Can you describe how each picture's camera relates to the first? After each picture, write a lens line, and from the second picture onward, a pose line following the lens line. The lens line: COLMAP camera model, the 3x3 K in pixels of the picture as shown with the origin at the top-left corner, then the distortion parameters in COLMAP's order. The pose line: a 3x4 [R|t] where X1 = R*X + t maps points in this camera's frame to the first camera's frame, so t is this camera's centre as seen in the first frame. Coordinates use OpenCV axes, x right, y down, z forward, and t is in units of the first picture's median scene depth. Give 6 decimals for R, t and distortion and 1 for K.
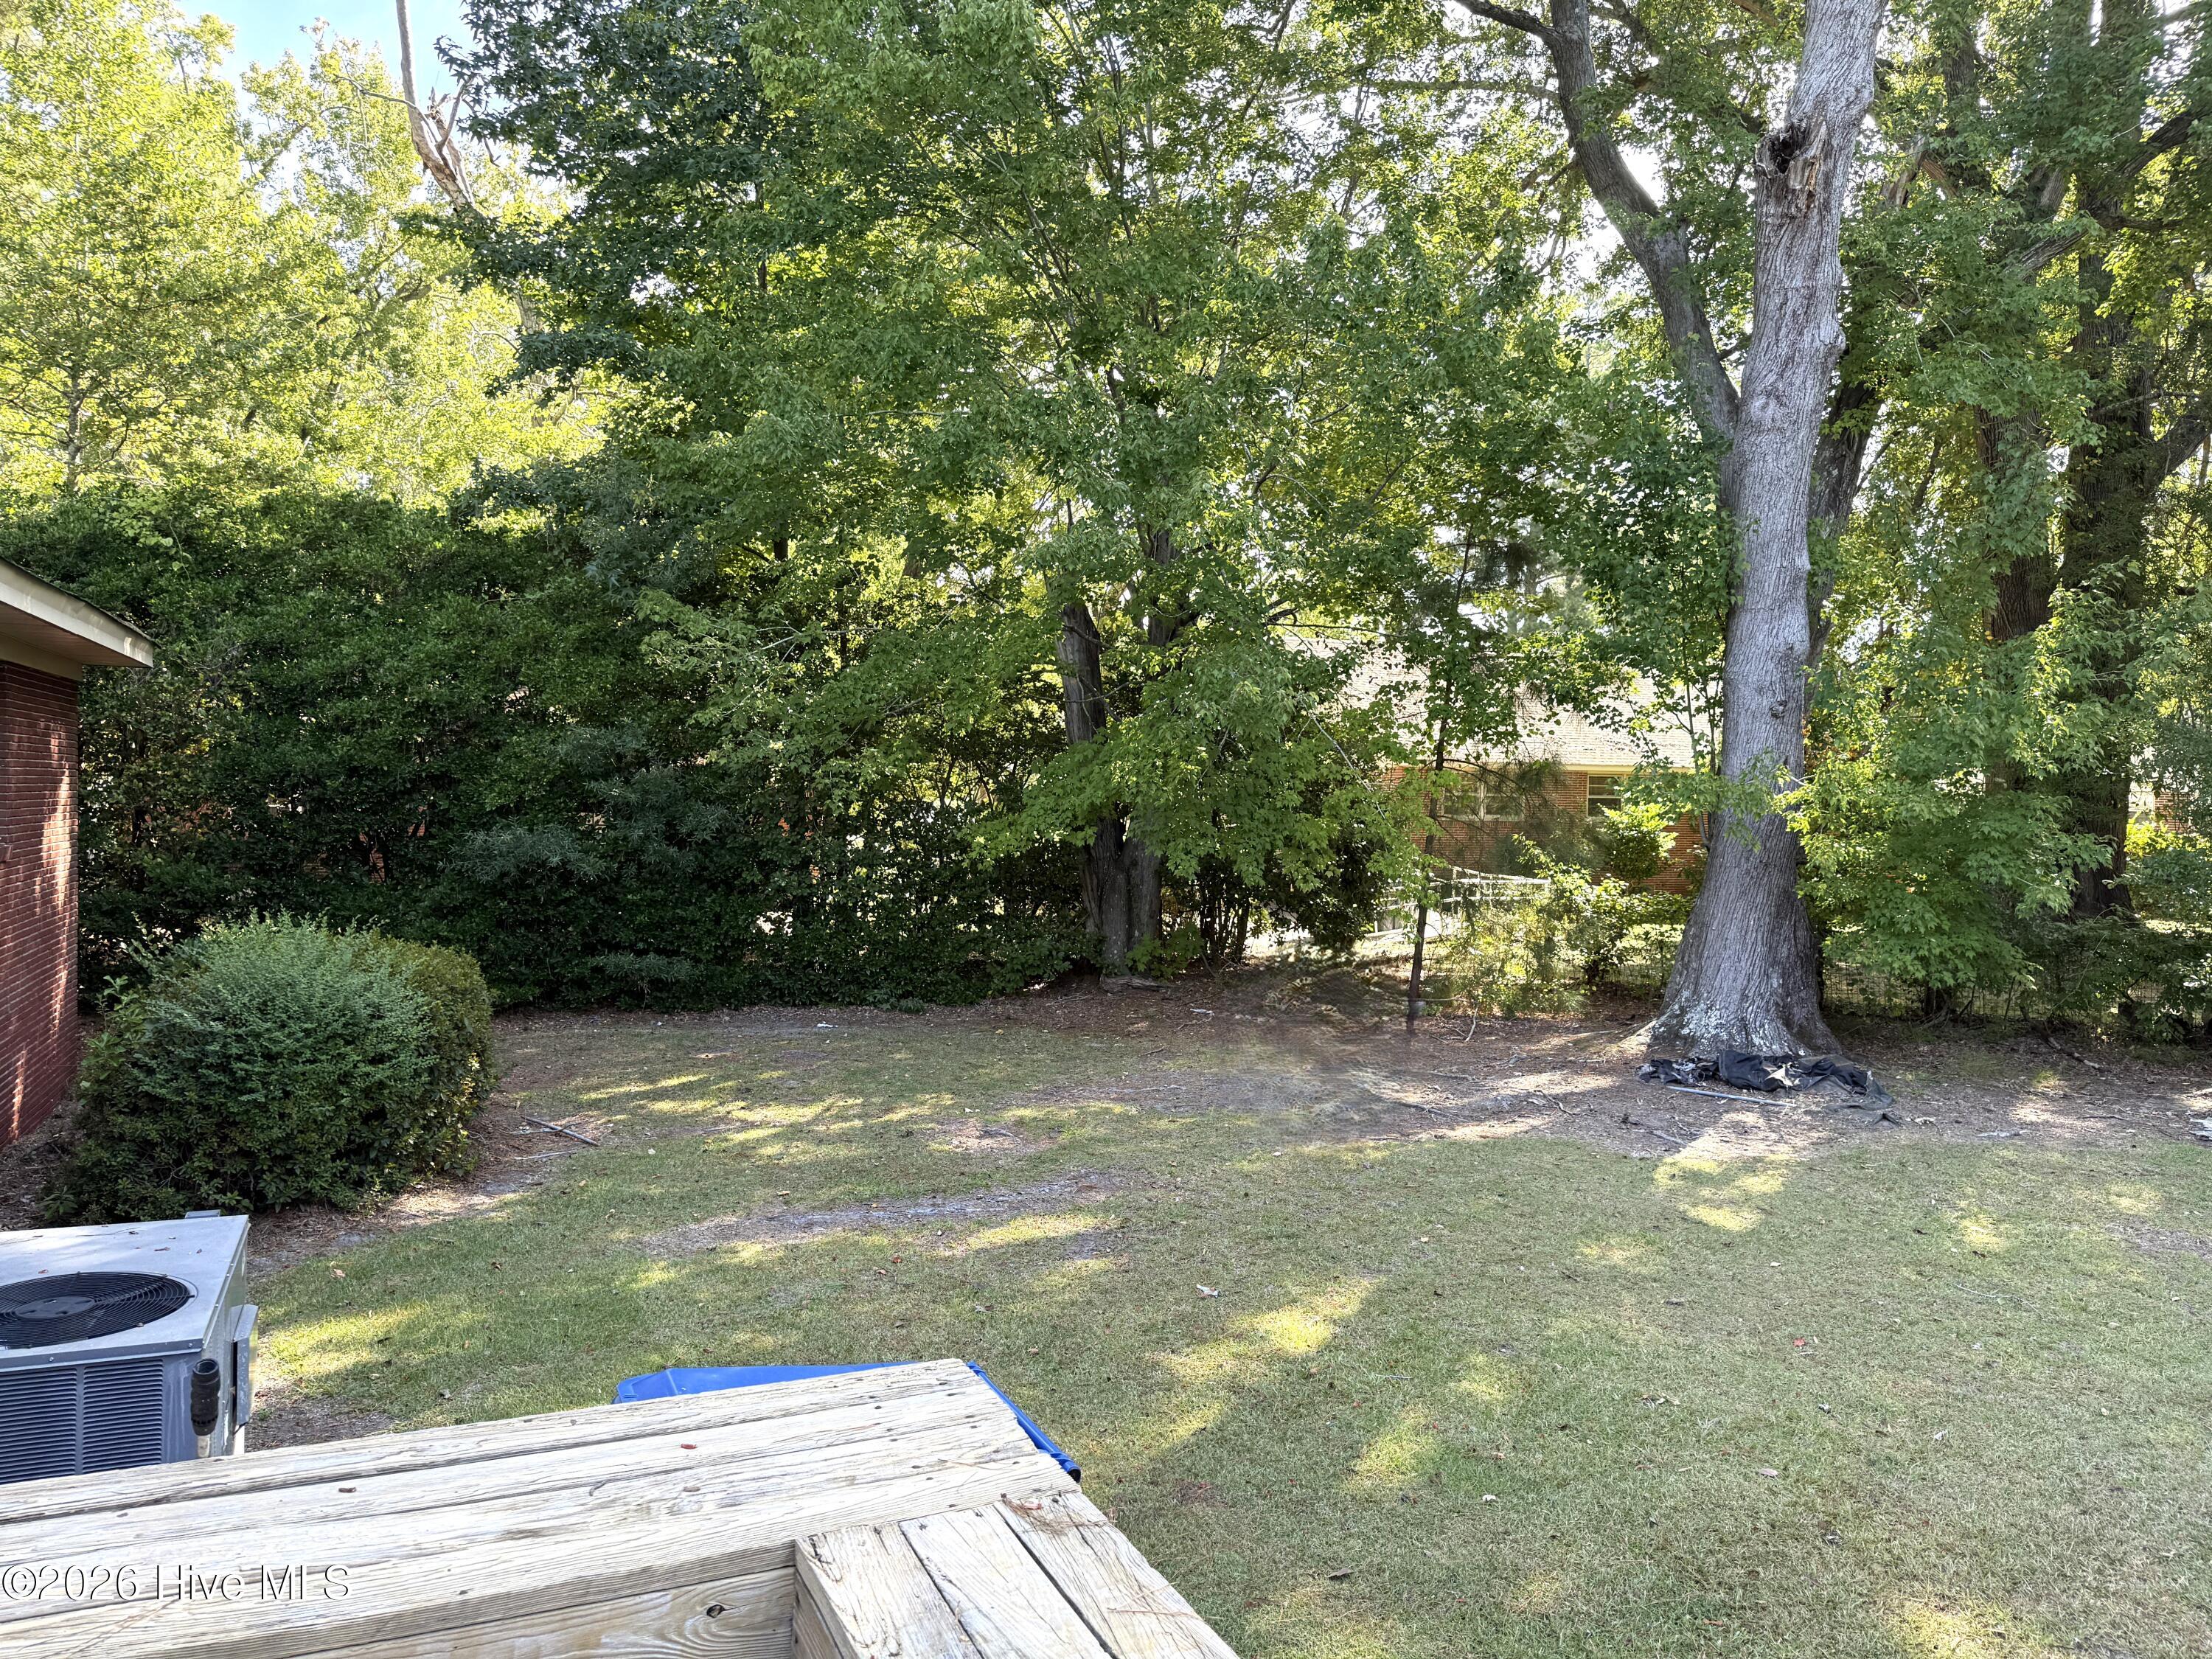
lens RADIAL K [[1539.0, 0, 1059.1], [0, 1539.0, 848.9], [0, 0, 1]] dist [-0.001825, -0.025088]
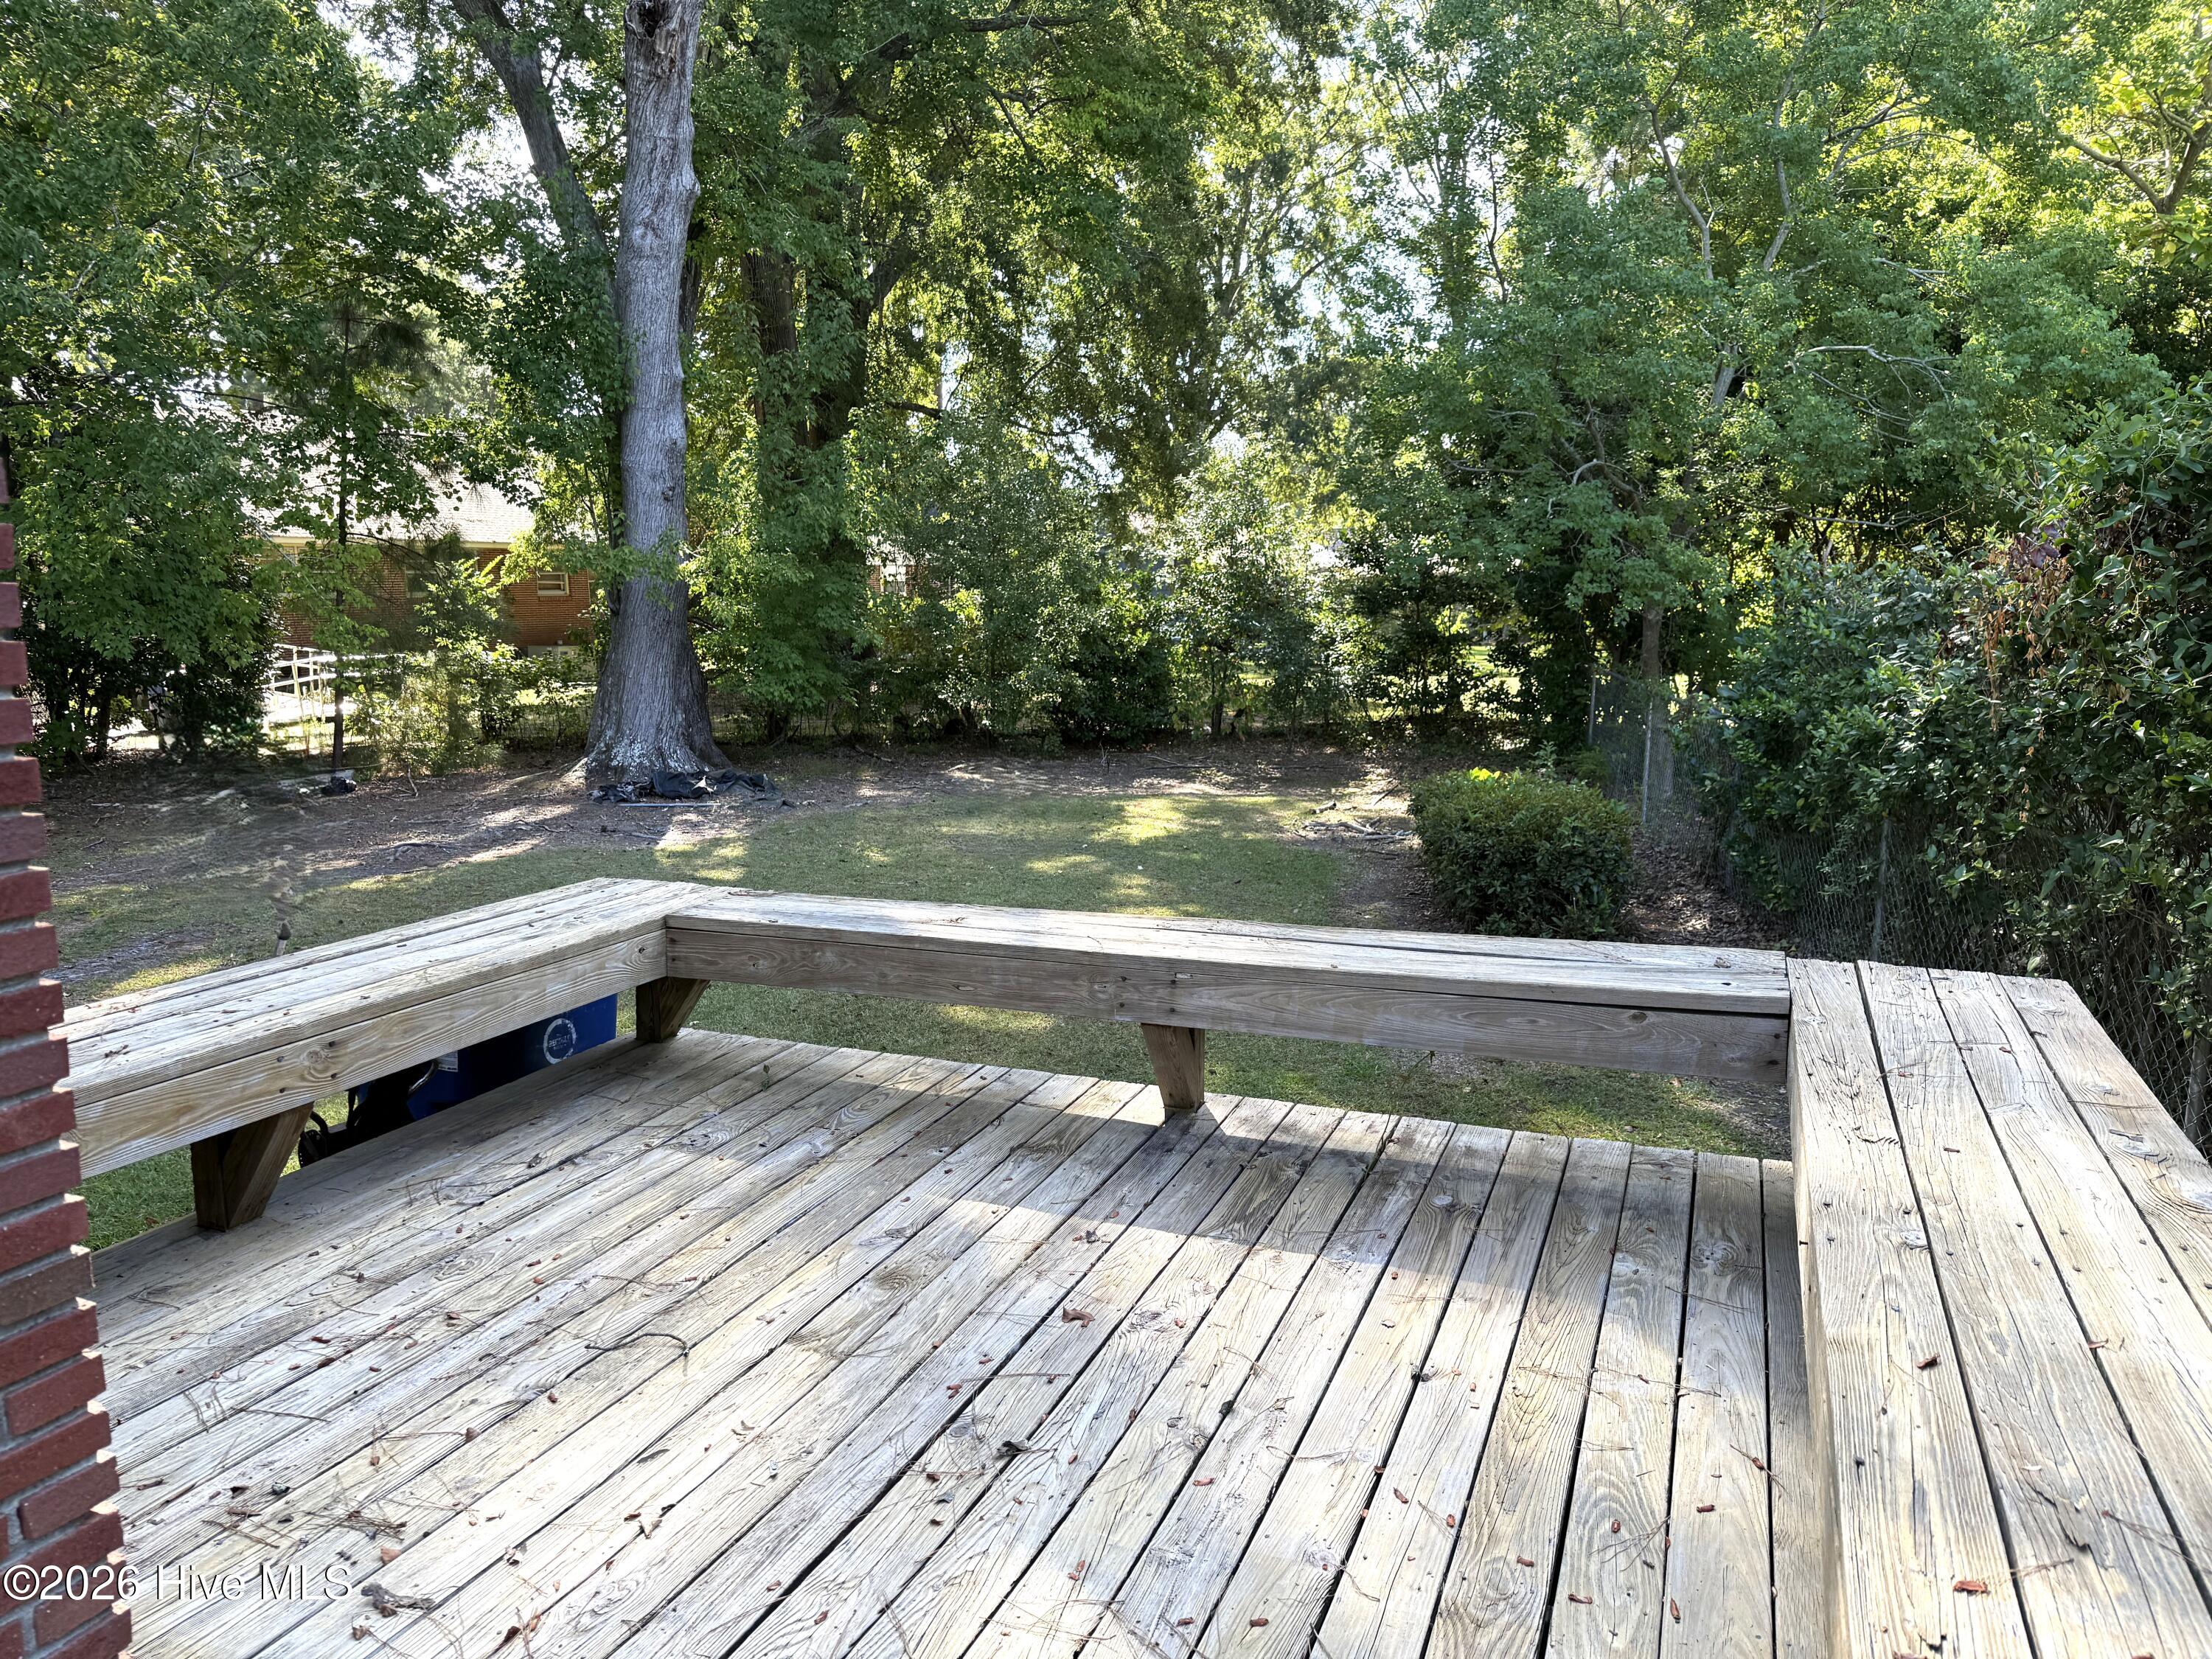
lens RADIAL K [[1532.9, 0, 1096.2], [0, 1532.9, 828.5], [0, 0, 1]] dist [0.138405, -0.227652]
pose [[0.706172, -0.129914, 0.696019, -0.193305], [0.040789, 0.988855, 0.143189, 0.010461], [-0.706864, -0.072726, 0.703601, -0.141311]]
